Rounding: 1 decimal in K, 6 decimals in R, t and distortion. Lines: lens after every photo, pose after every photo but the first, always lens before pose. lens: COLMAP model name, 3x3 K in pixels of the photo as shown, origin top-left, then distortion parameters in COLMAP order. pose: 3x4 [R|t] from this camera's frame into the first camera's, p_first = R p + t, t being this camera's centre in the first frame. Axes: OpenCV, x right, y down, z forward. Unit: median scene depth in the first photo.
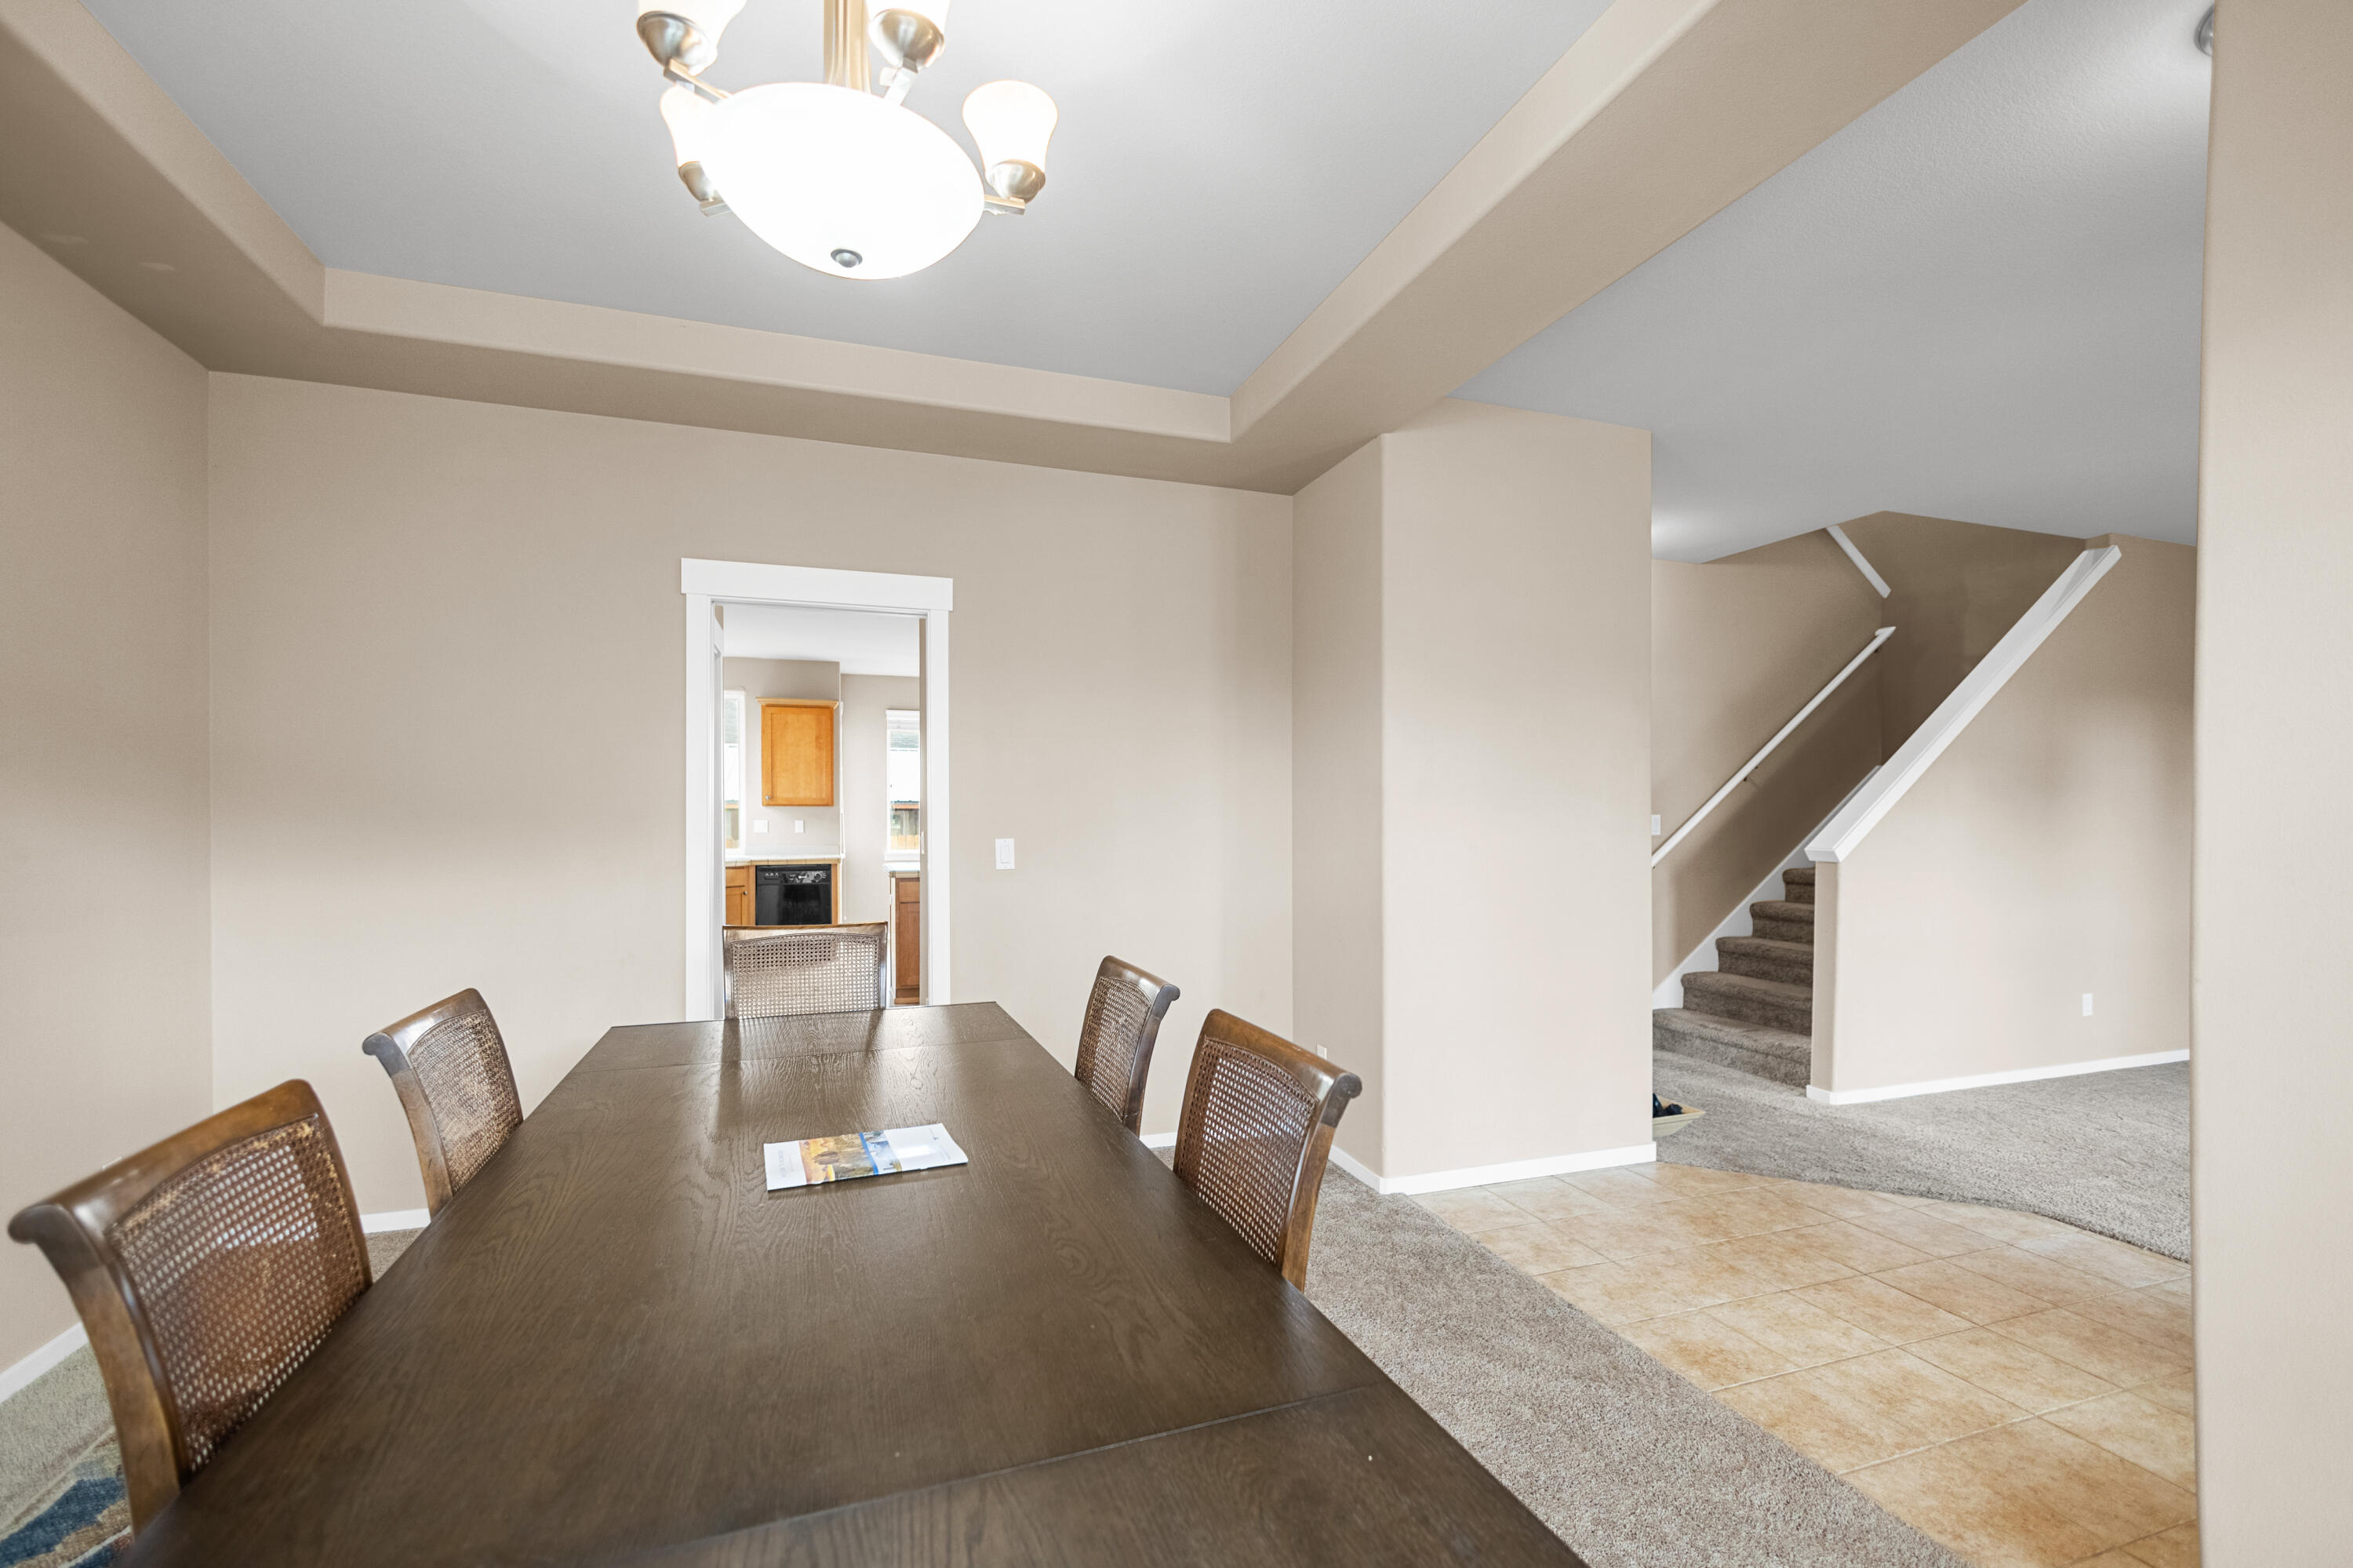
lens RADIAL K [[1024.5, 0, 1186.6], [0, 1024.5, 821.0], [0, 0, 1]] dist [0.001014, 0.000152]
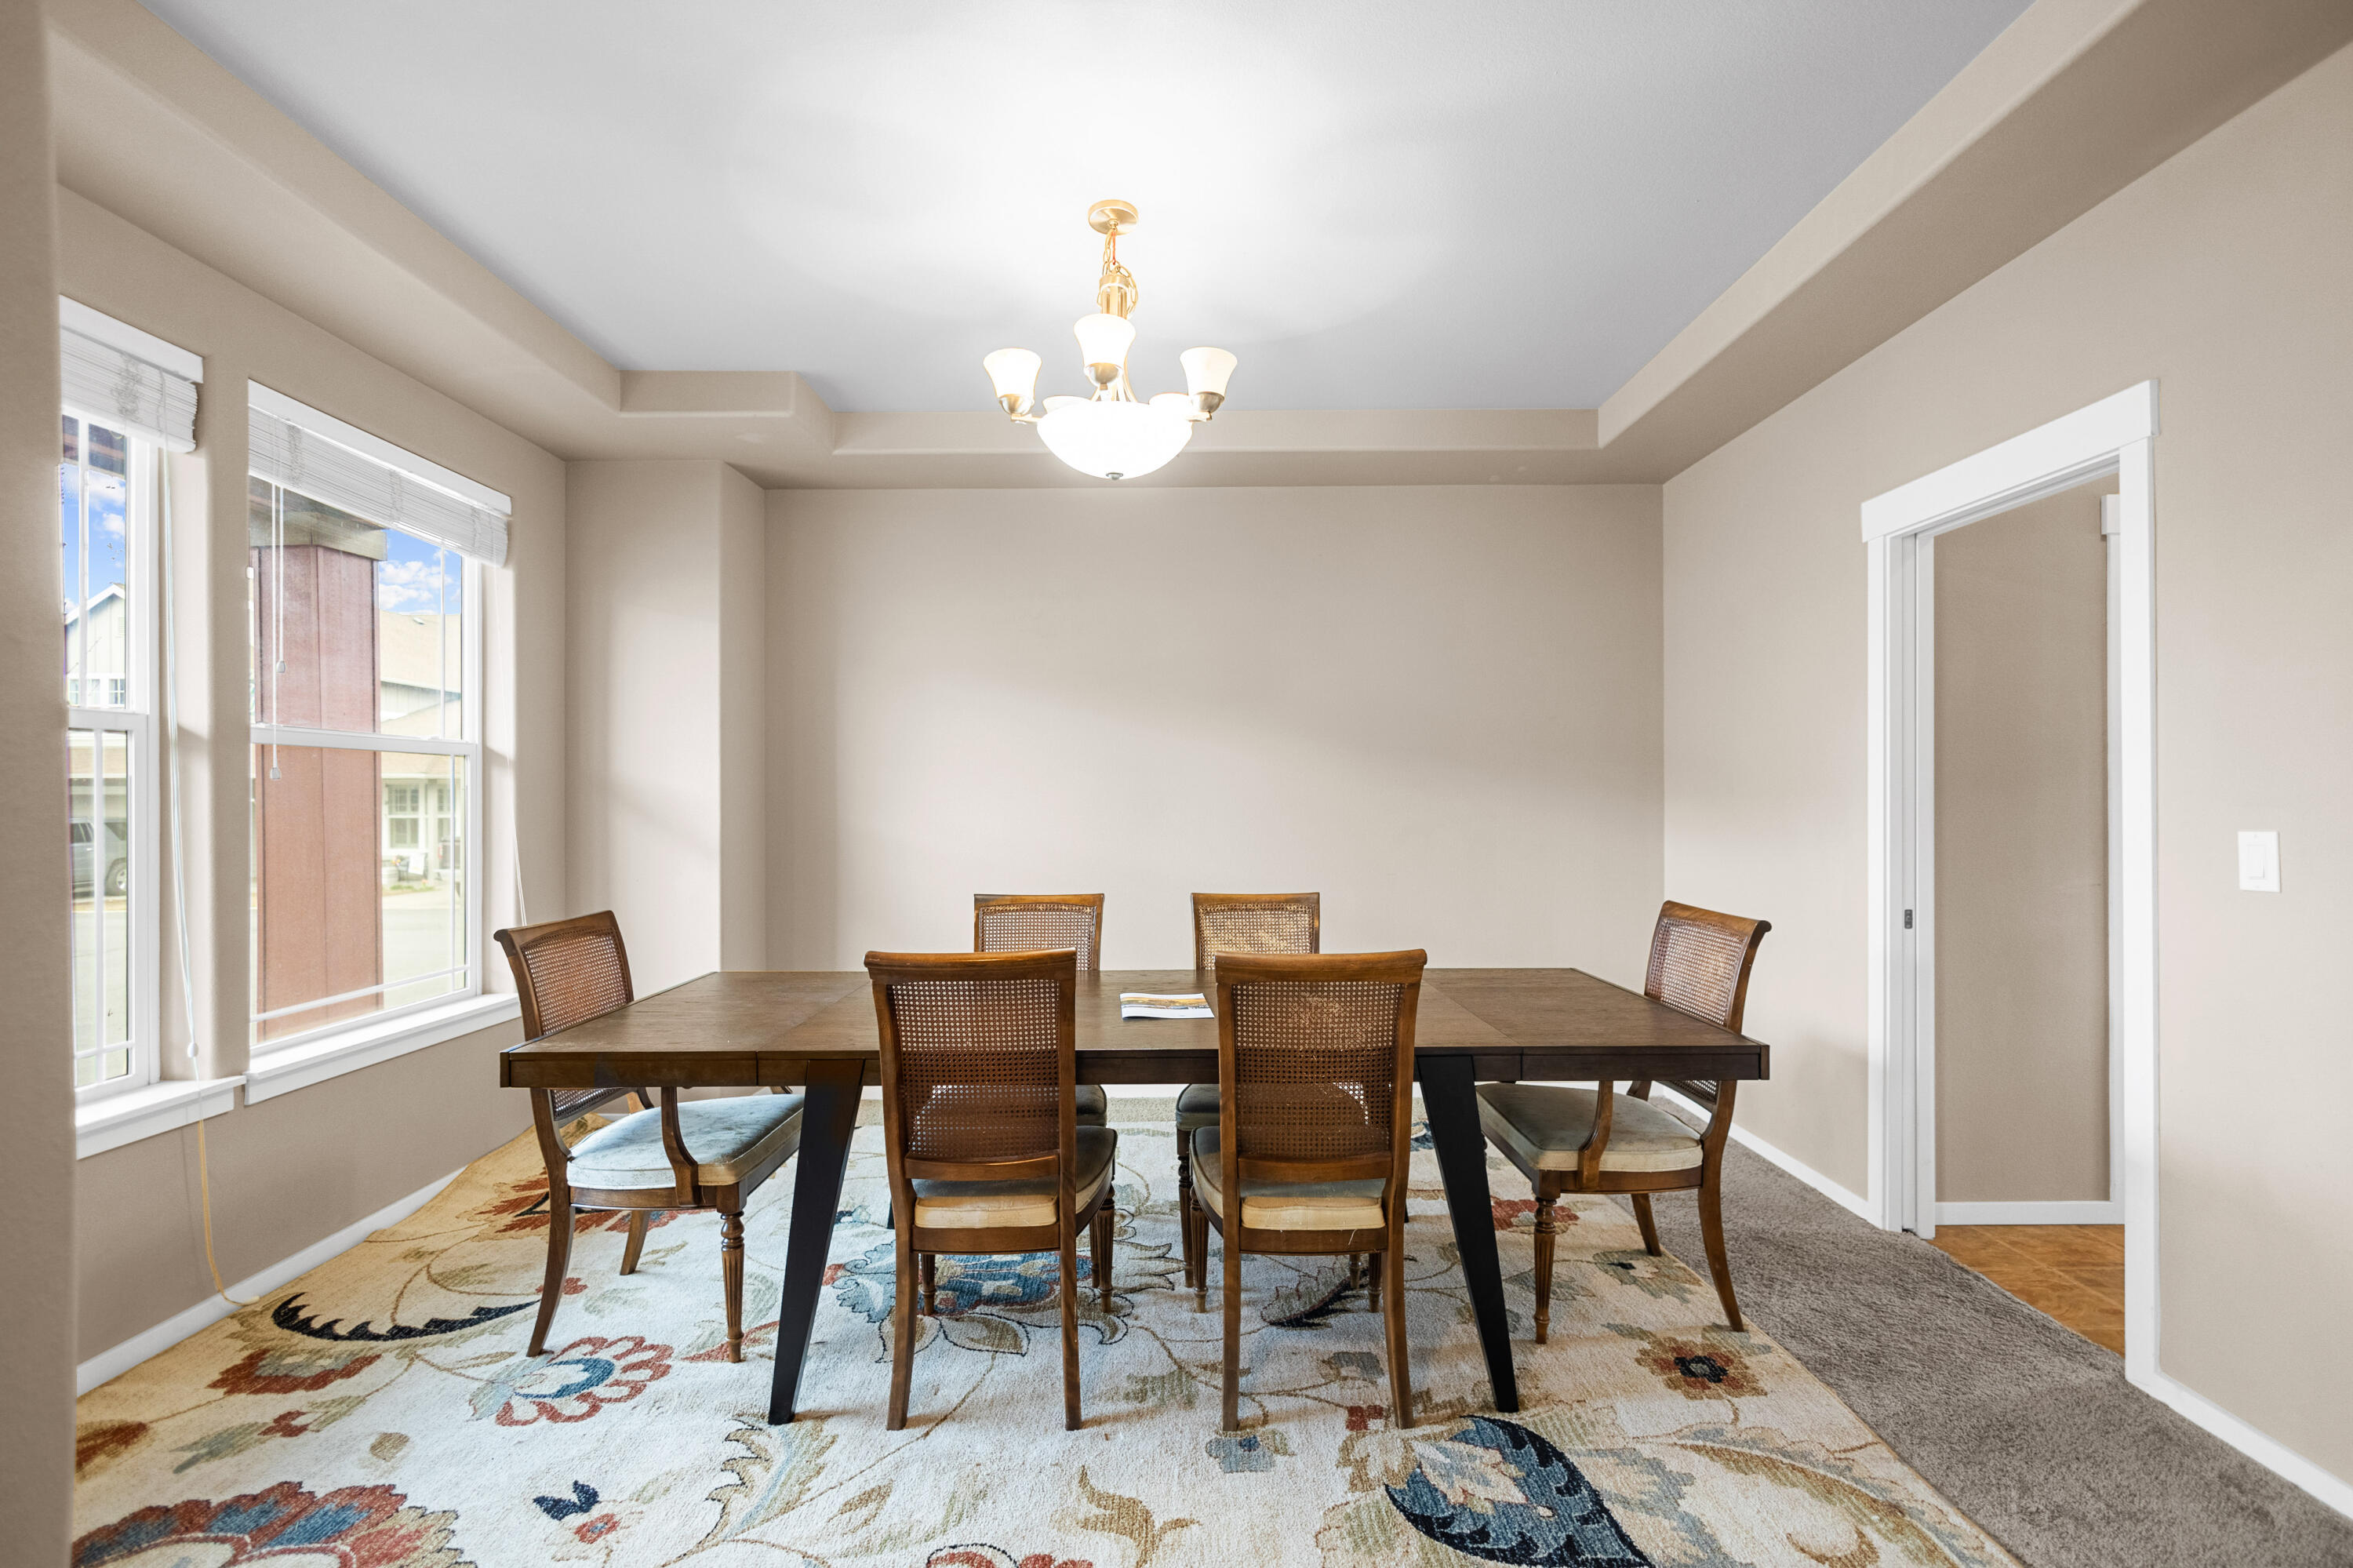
lens RADIAL K [[996.6, 0, 1179.1], [0, 996.6, 800.7], [0, 0, 1]] dist [-0.000882, 0.000118]
pose [[-0.339155, -0.001791, -0.940729, 0.390904], [0.001412, 0.999996, -0.002413, 0.001899], [0.940729, -0.002147, -0.339151, 0.533843]]
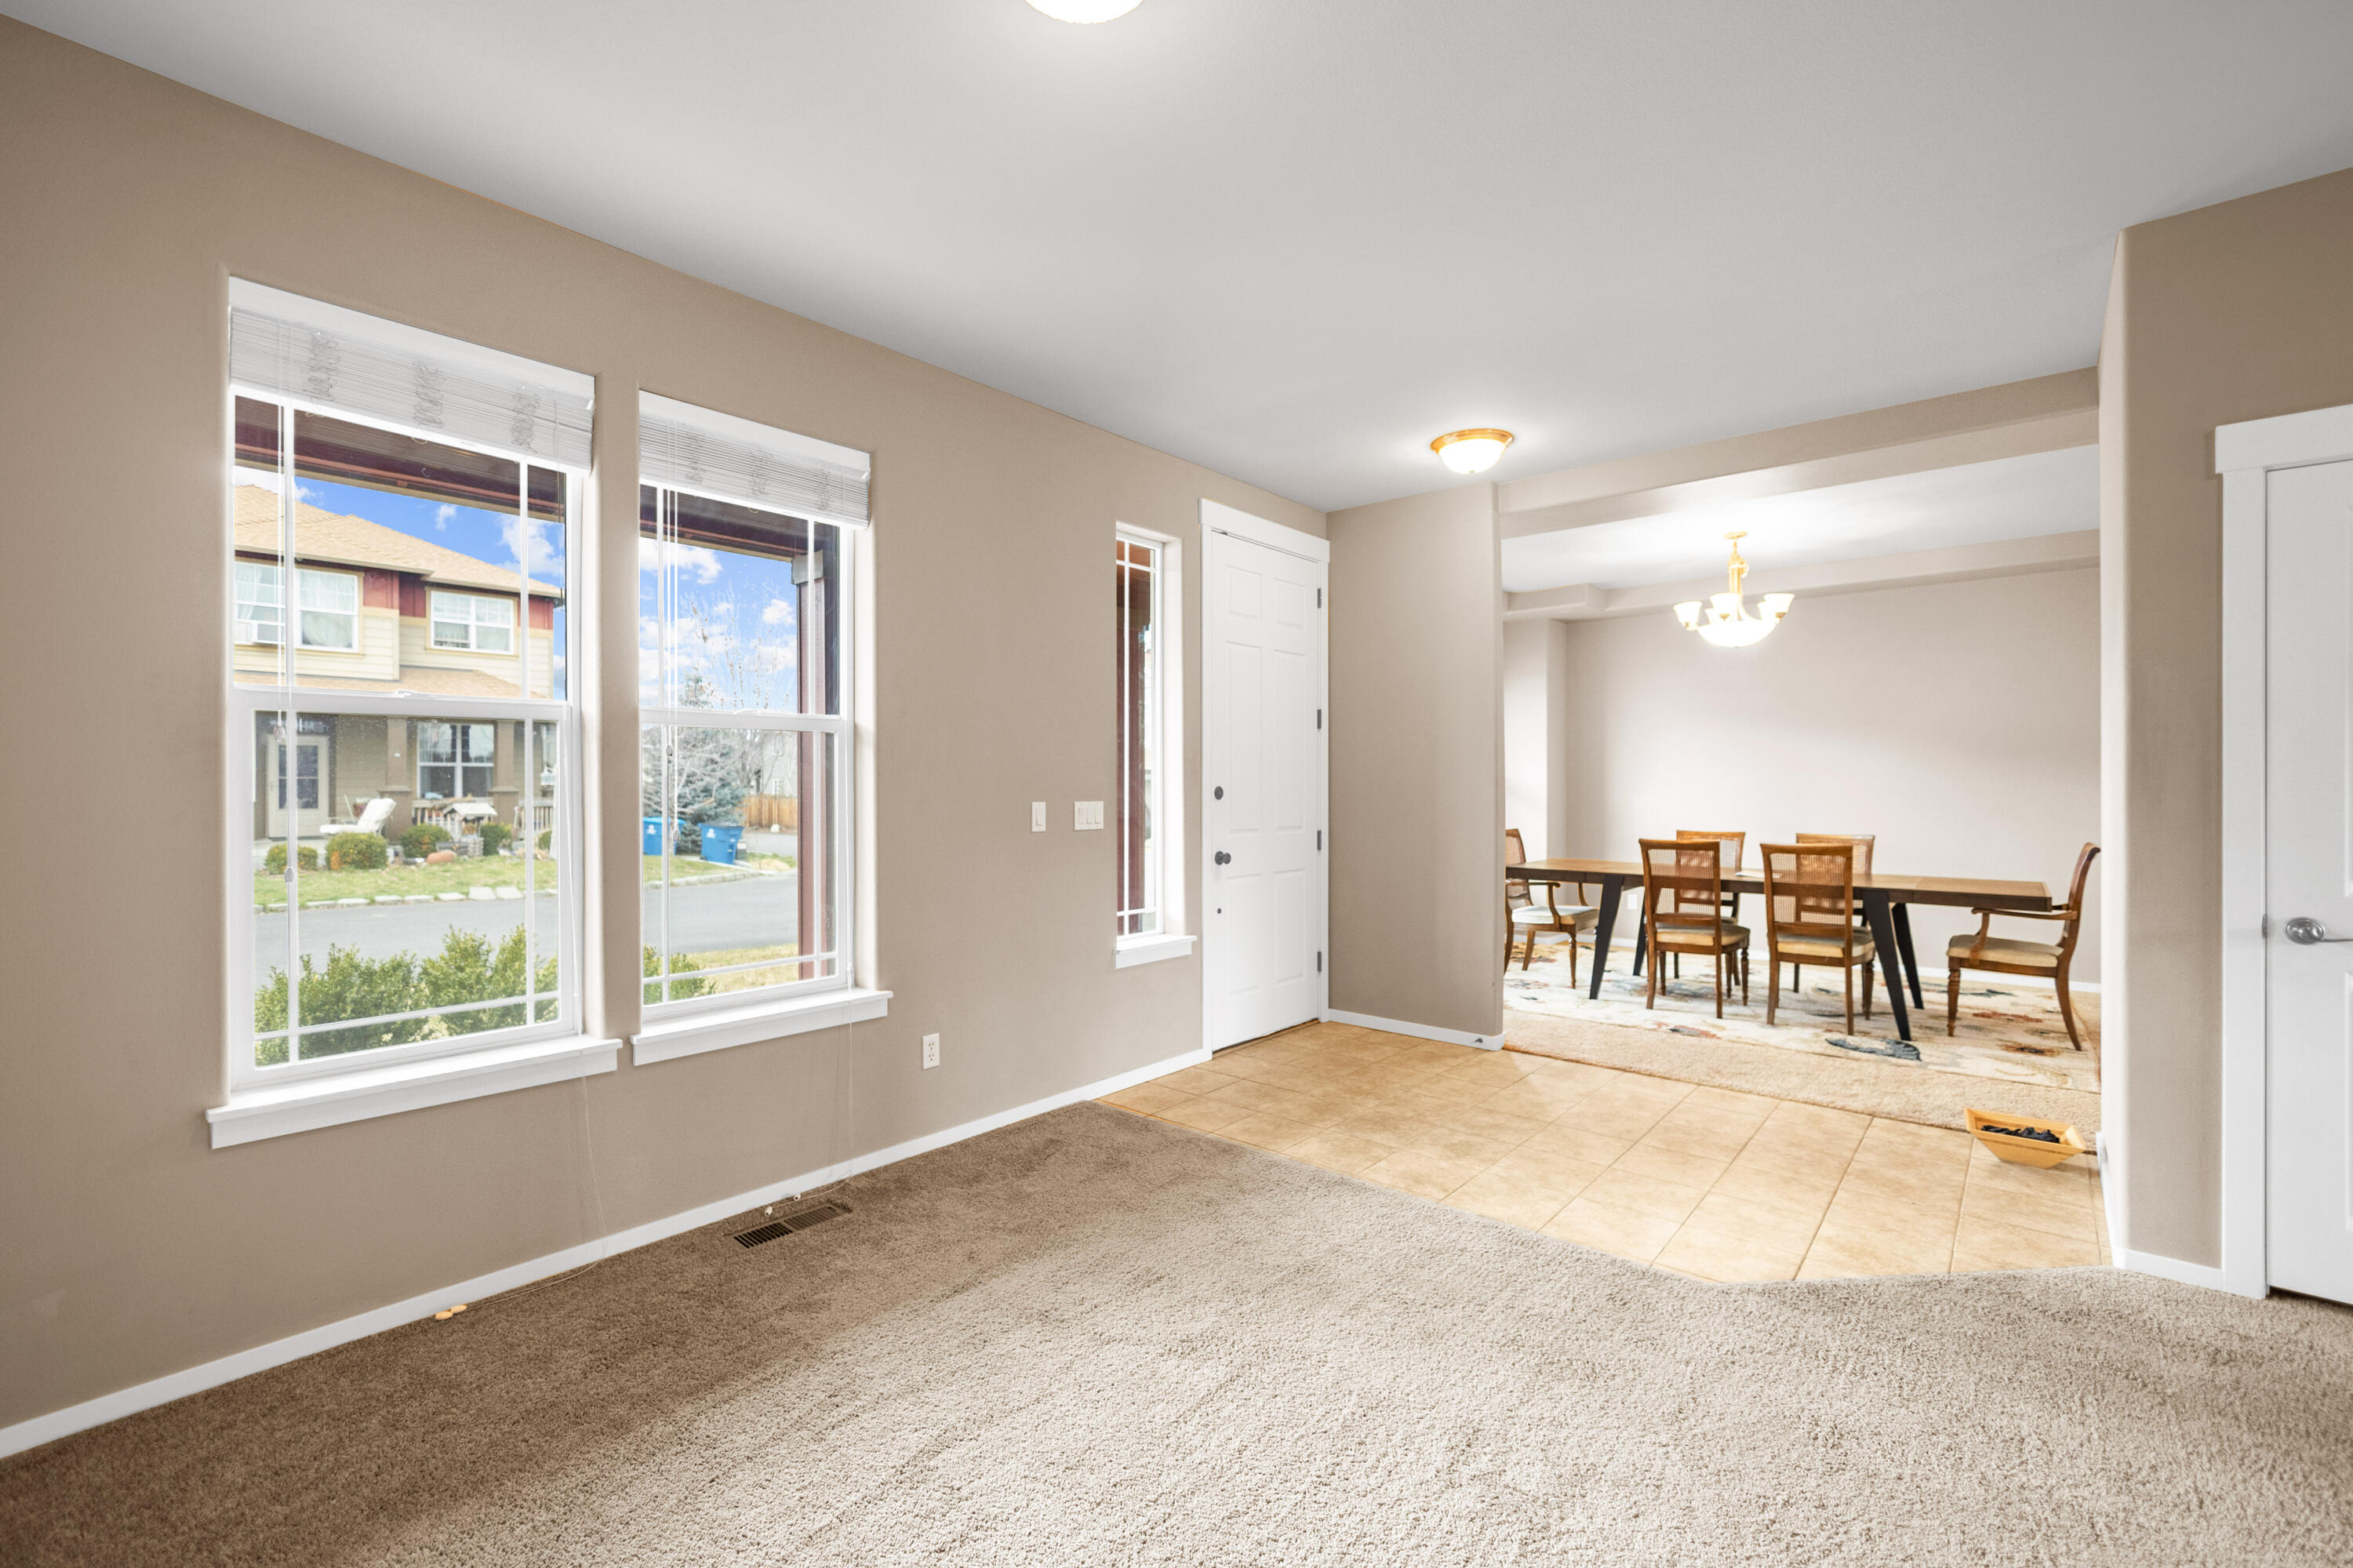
lens RADIAL K [[996.6, 0, 1179.1], [0, 996.6, 800.7], [0, 0, 1]] dist [-0.000882, 0.000118]
pose [[-0.867149, 0.010281, -0.497942, 1.145508], [0.000667, 0.999810, 0.019482, -0.007080], [0.498048, 0.016561, -0.866991, 1.068169]]
